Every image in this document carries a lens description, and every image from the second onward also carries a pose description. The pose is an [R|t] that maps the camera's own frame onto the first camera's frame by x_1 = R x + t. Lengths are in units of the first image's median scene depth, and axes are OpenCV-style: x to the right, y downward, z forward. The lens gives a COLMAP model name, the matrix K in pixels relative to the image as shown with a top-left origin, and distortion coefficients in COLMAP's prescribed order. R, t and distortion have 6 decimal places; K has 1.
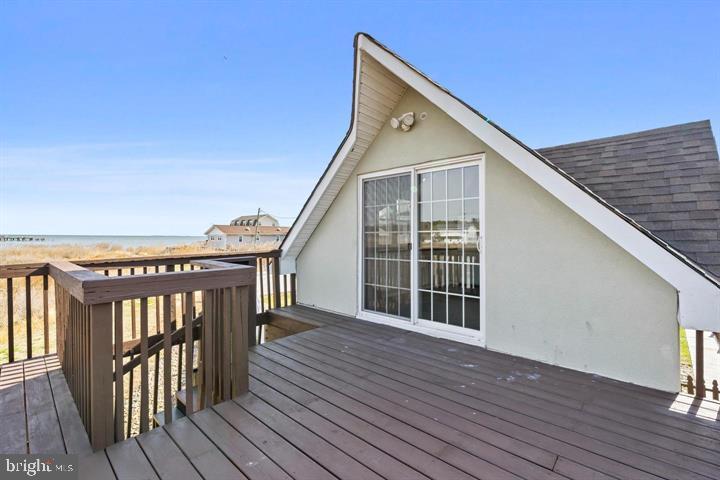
lens RADIAL K [[308.7, 0, 364.3], [0, 308.7, 239.5], [0, 0, 1]] dist [0.000219, 0.000009]
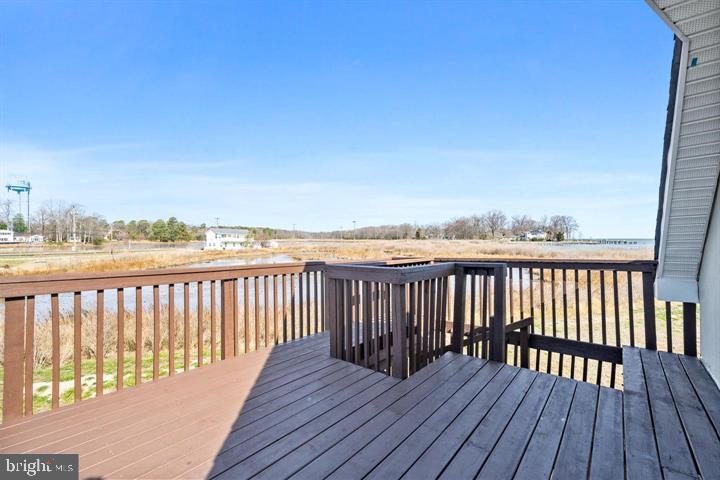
lens RADIAL K [[308.7, 0, 364.3], [0, 308.7, 239.5], [0, 0, 1]] dist [0.000219, 0.000009]
pose [[0.034894, -0.018391, -0.999222, 0.486650], [0.009427, 0.999792, -0.018072, -0.006939], [0.999347, -0.008789, 0.035060, 0.506610]]
